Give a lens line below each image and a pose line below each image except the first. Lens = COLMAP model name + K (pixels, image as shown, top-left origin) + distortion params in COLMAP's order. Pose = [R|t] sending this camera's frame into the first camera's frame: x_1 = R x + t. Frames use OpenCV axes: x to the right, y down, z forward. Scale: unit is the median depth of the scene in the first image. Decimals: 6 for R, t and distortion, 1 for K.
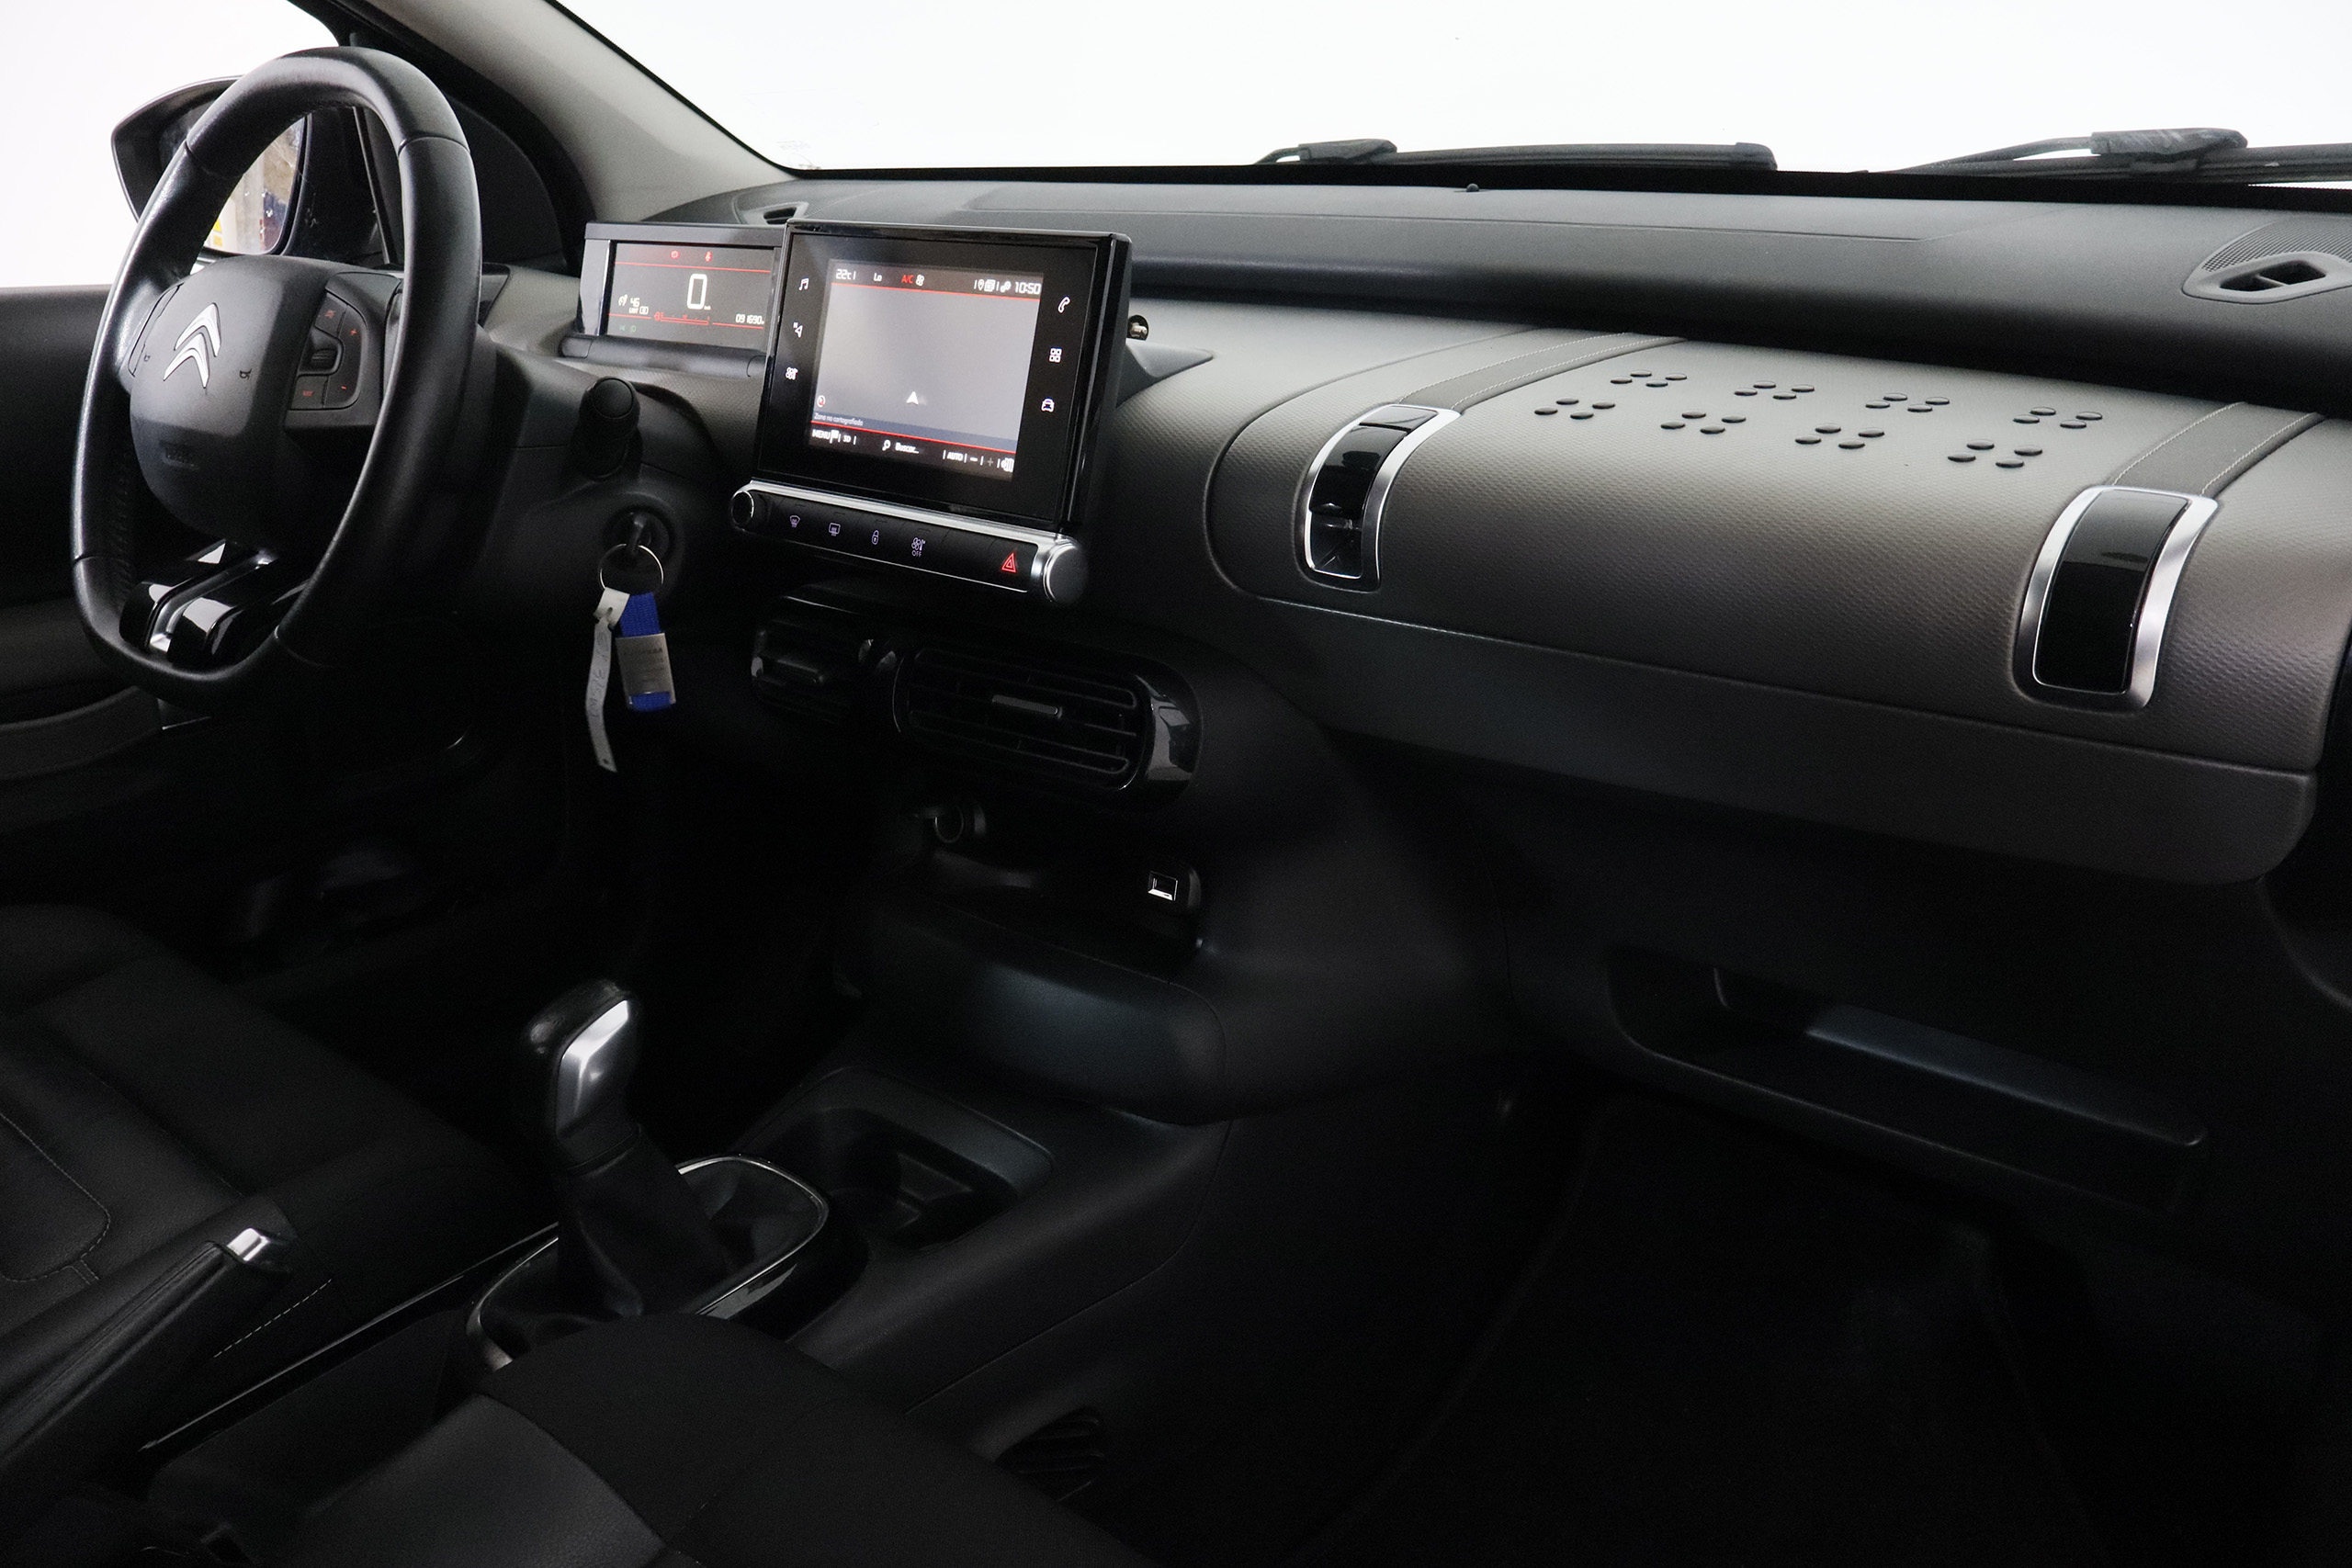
lens RADIAL K [[1969.0, 0, 1177.6], [0, 1969.0, 785.2], [0, 0, 1]] dist [-0.021830, 0.004784]
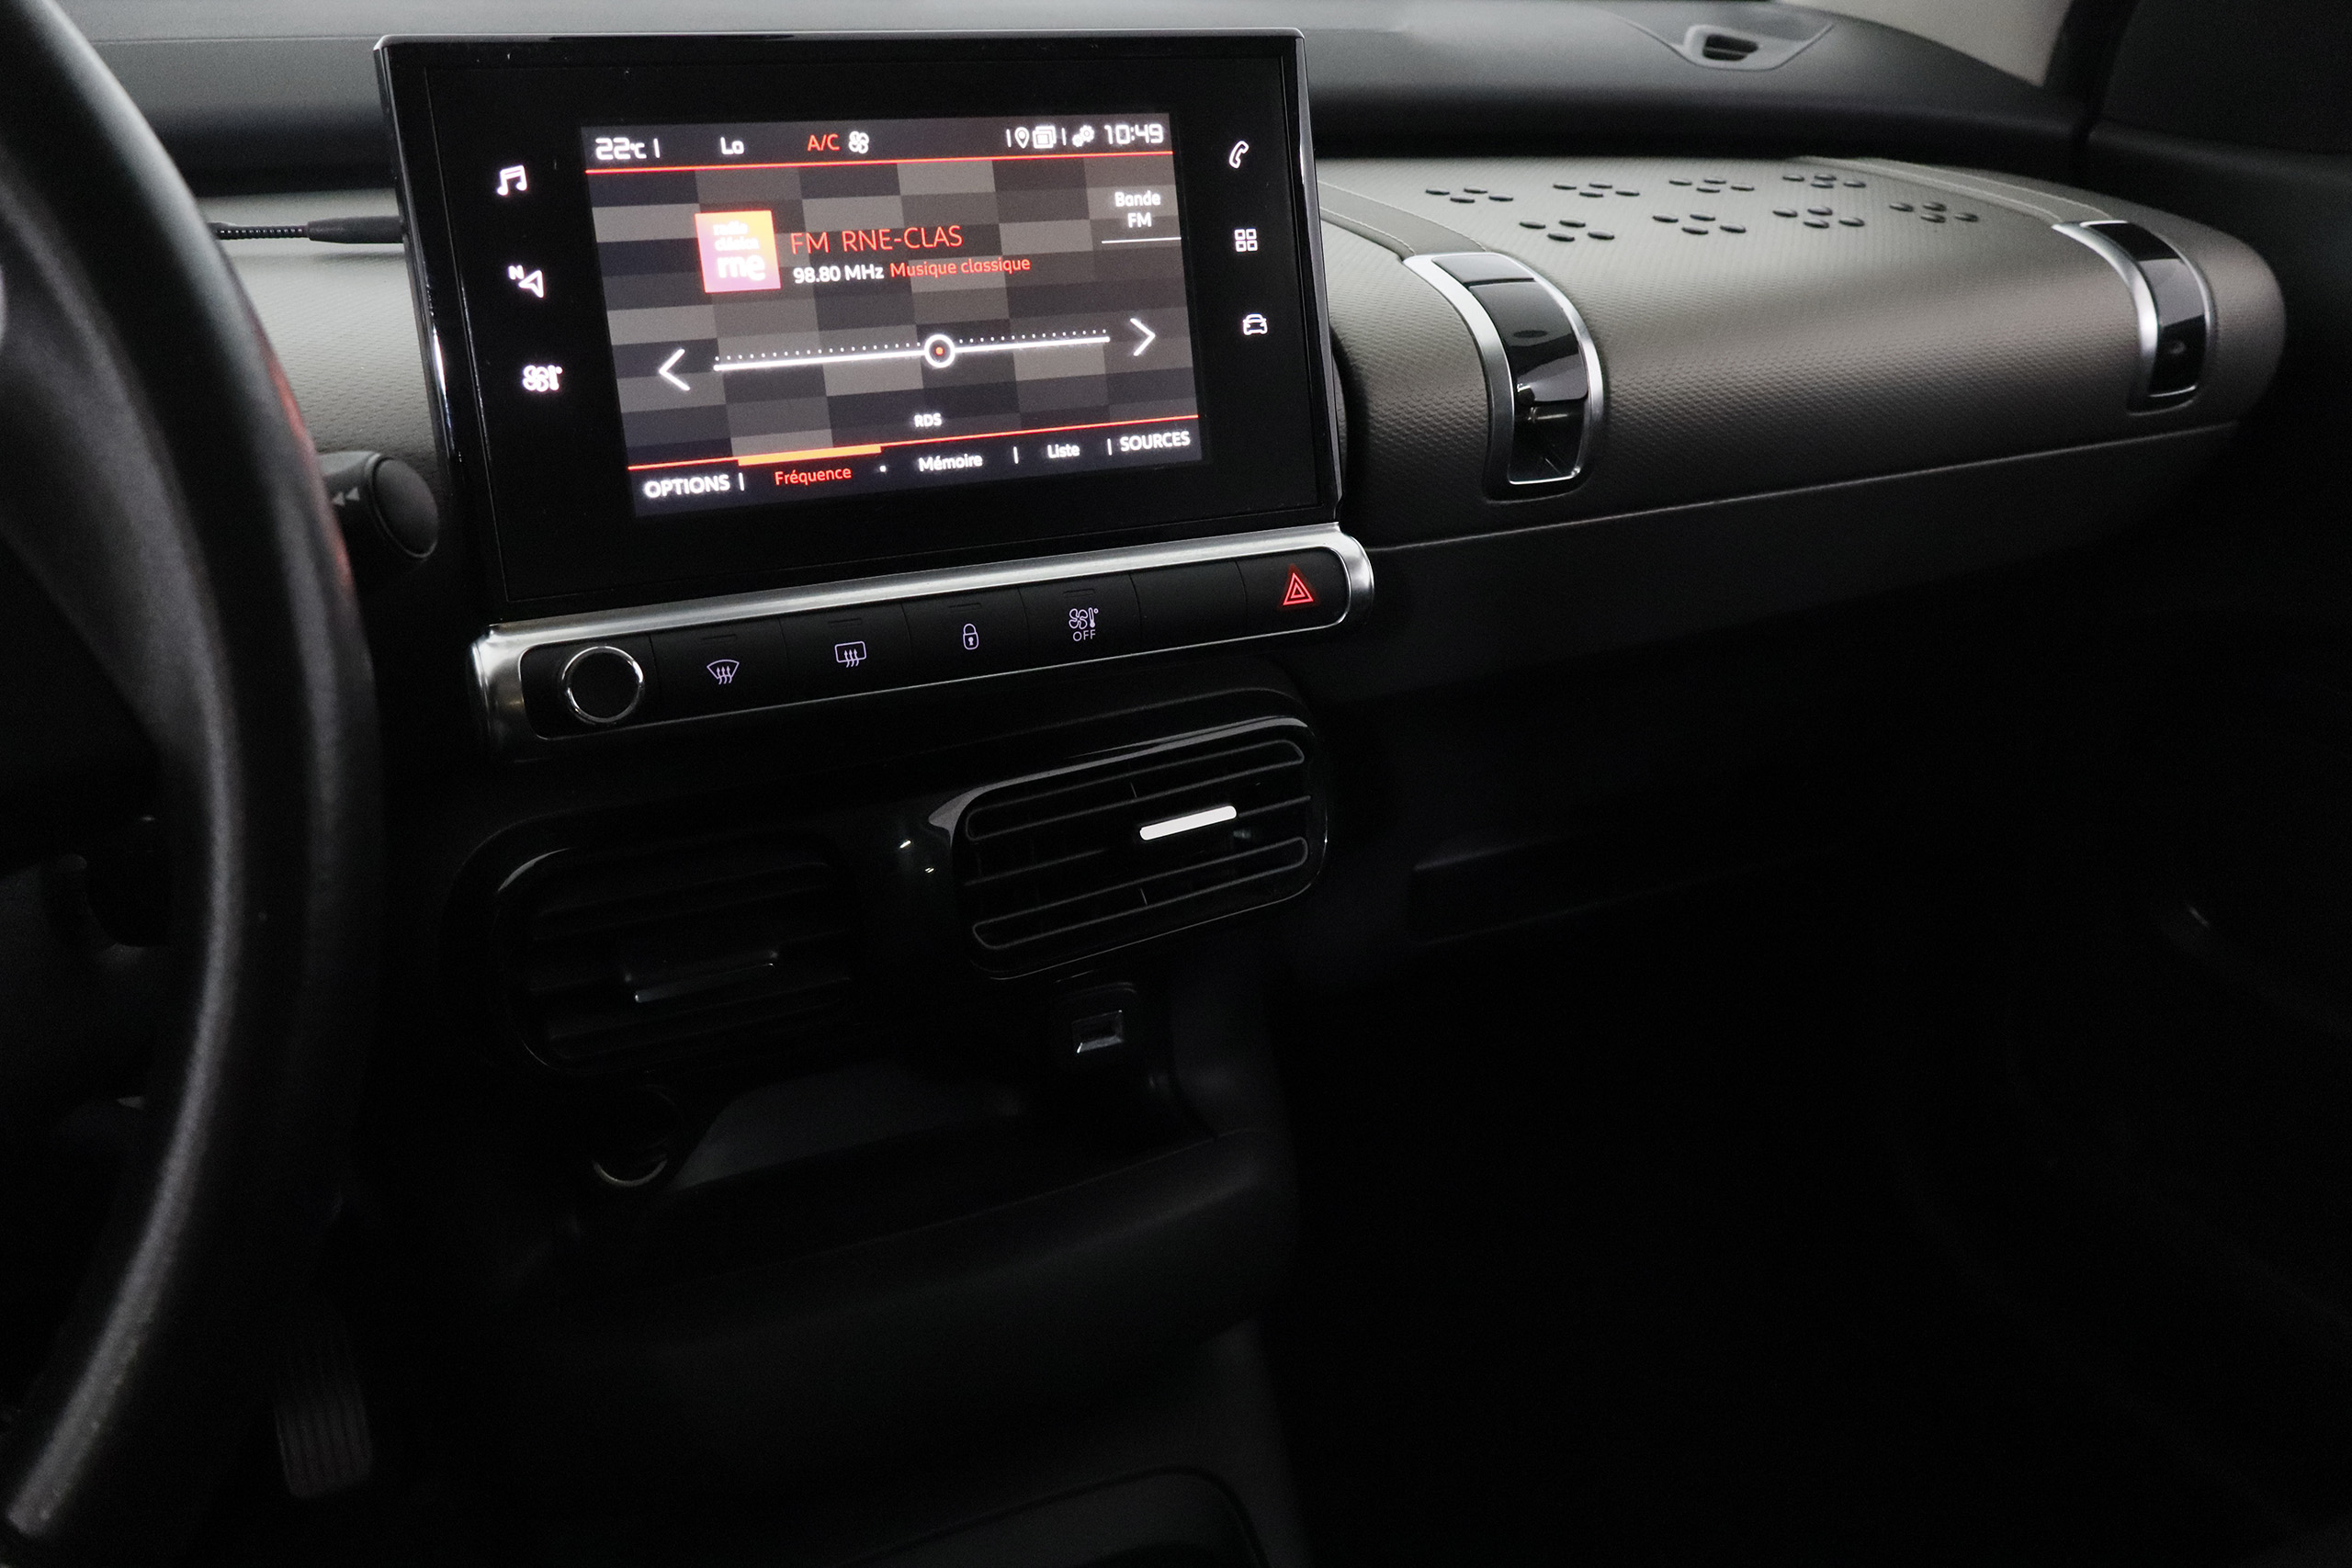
lens RADIAL K [[1969.0, 0, 1194.8], [0, 1969.0, 789.2], [0, 0, 1]] dist [-0.021830, 0.004784]
pose [[0.381731, -0.349151, 0.855789, -0.618614], [0.287996, 0.924741, 0.248821, -0.209679], [-0.878260, 0.151481, 0.453557, 0.739040]]
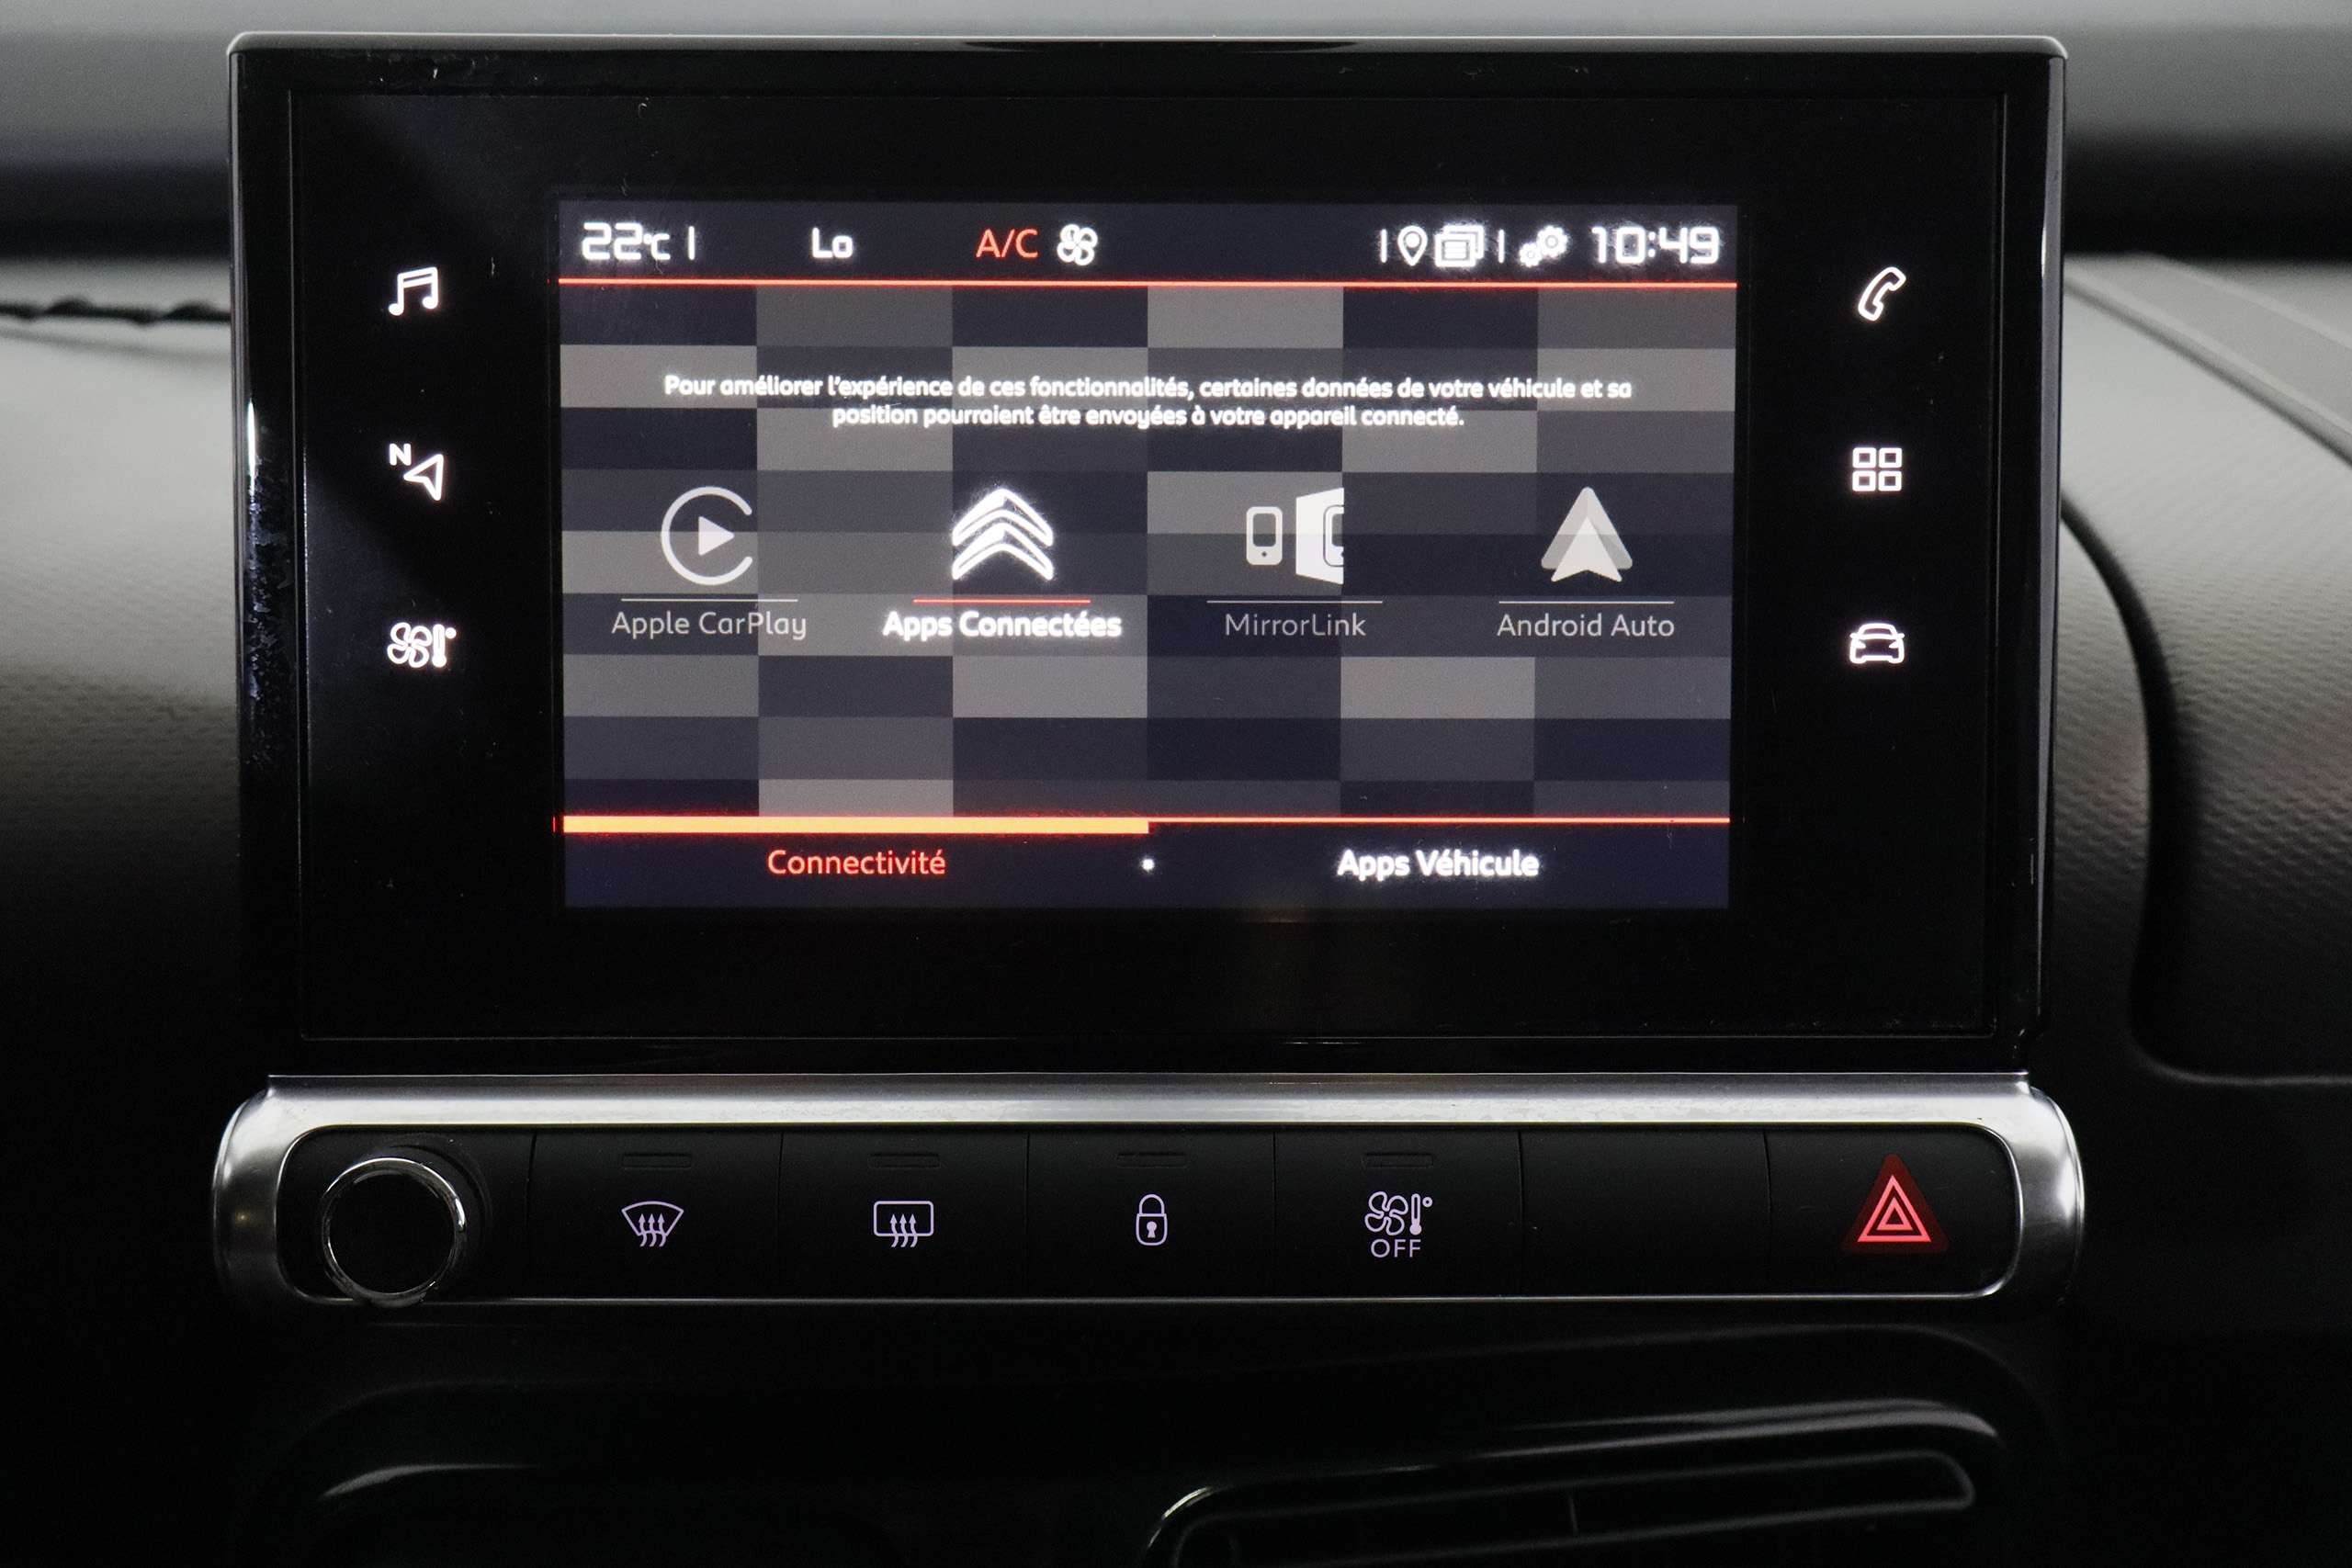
lens RADIAL K [[2772.3, 0, 1185.6], [0, 2772.3, 796.1], [0, 0, 1]] dist [0.013916, 0.000000]
pose [[0.735176, -0.190108, 0.650673, -0.394148], [0.212081, 0.976188, 0.045590, -0.204393], [-0.643846, 0.104478, 0.757988, 0.735789]]
